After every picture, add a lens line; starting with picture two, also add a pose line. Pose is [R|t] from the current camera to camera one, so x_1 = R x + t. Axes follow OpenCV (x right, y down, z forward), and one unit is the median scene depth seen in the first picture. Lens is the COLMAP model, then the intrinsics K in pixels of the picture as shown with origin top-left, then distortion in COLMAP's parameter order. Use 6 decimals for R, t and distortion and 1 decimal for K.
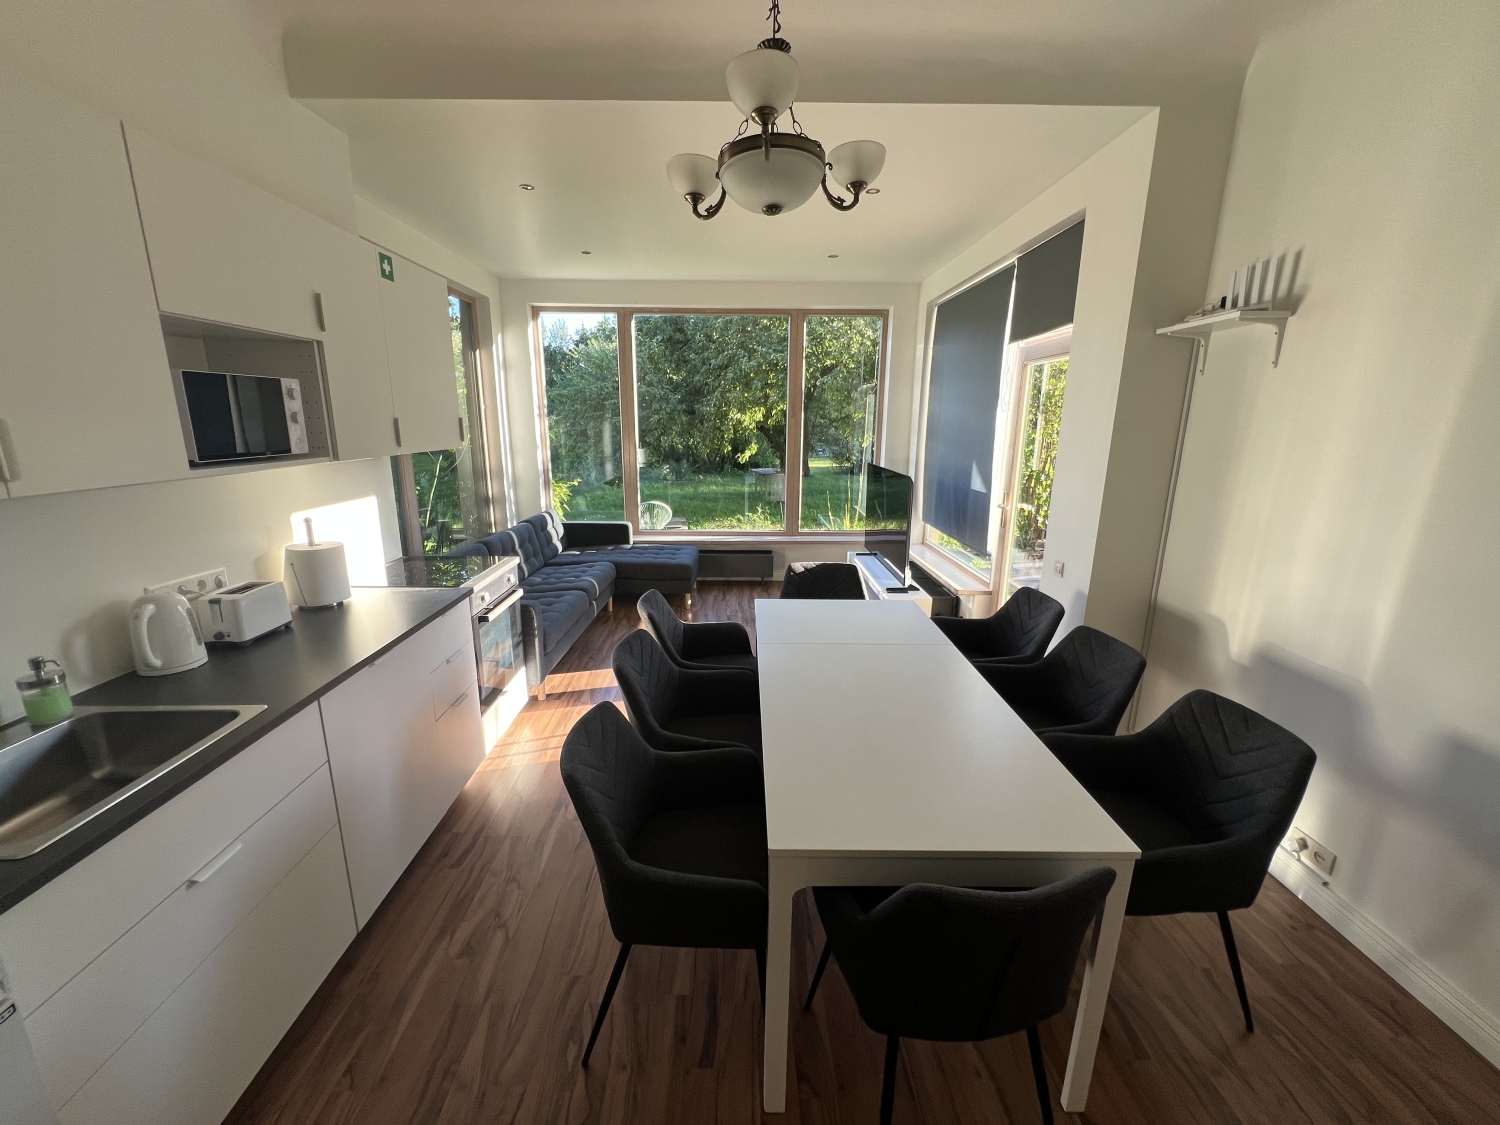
lens RADIAL K [[599.8, 0, 743.5], [0, 599.8, 562.7], [0, 0, 1]] dist [0.000009, 0.000010]
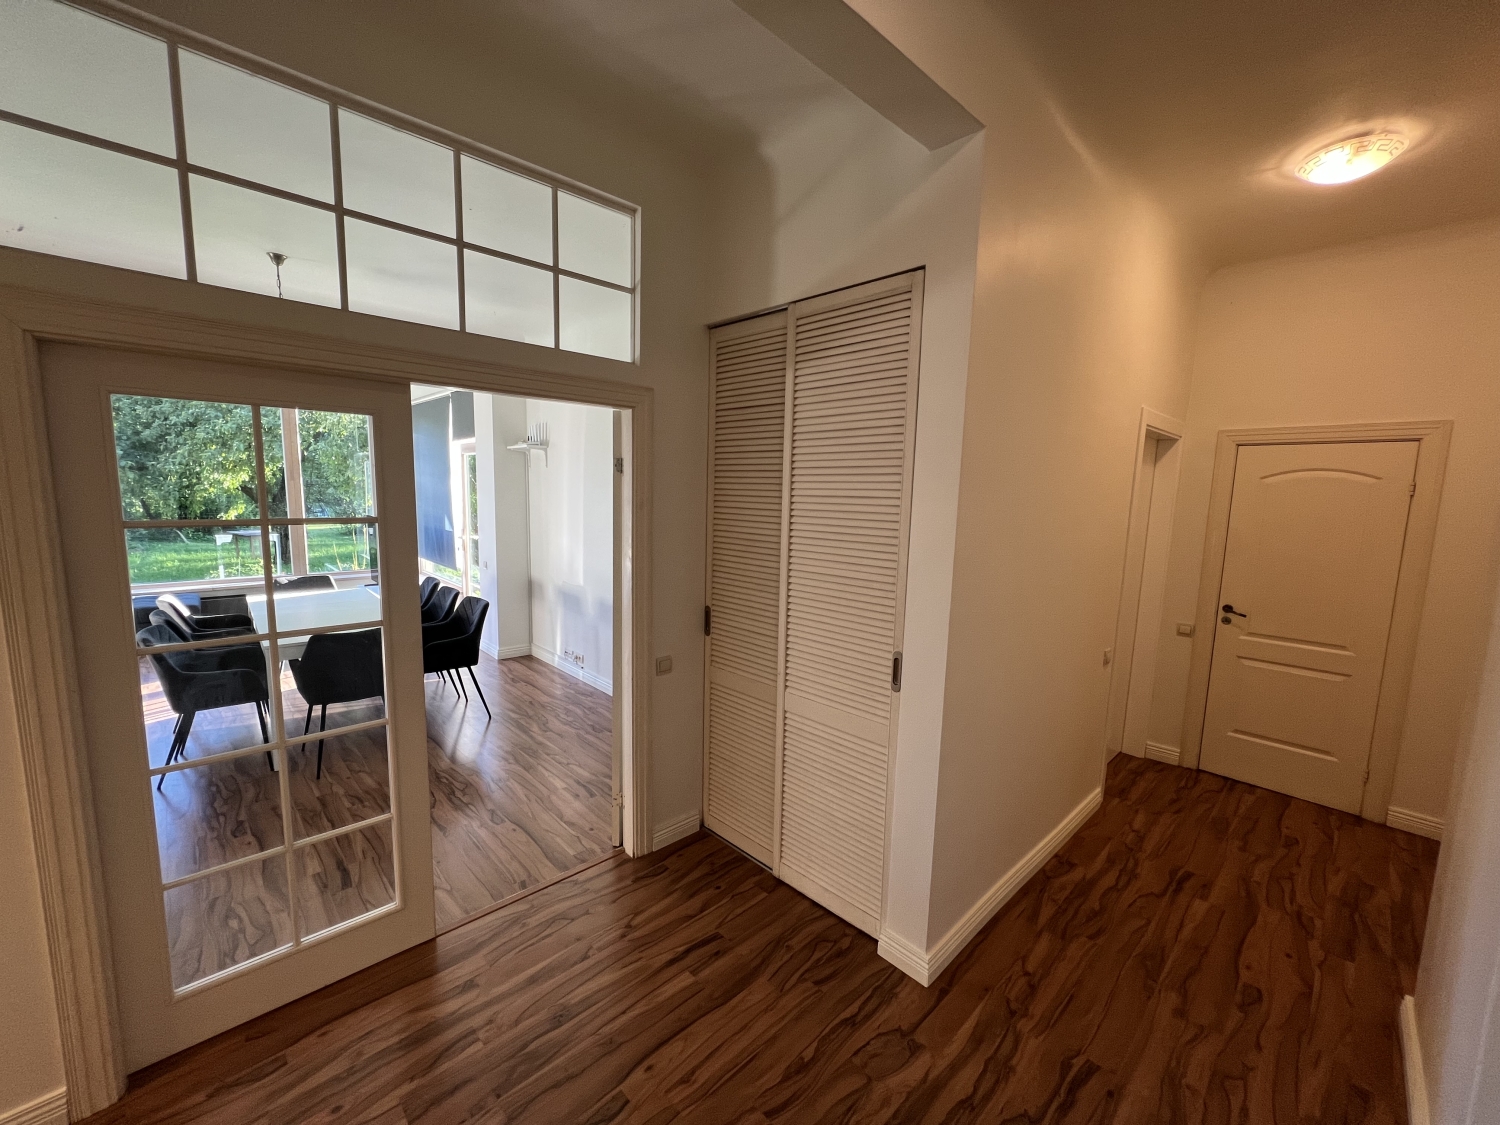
lens RADIAL K [[605.6, 0, 747.4], [0, 605.6, 568.9], [0, 0, 1]] dist [0.000694, 0.000082]
pose [[0.738378, -0.076971, 0.669980, -0.046454], [0.137114, 0.989849, -0.037394, 0.069882], [-0.660301, 0.119475, 0.741437, -0.321676]]
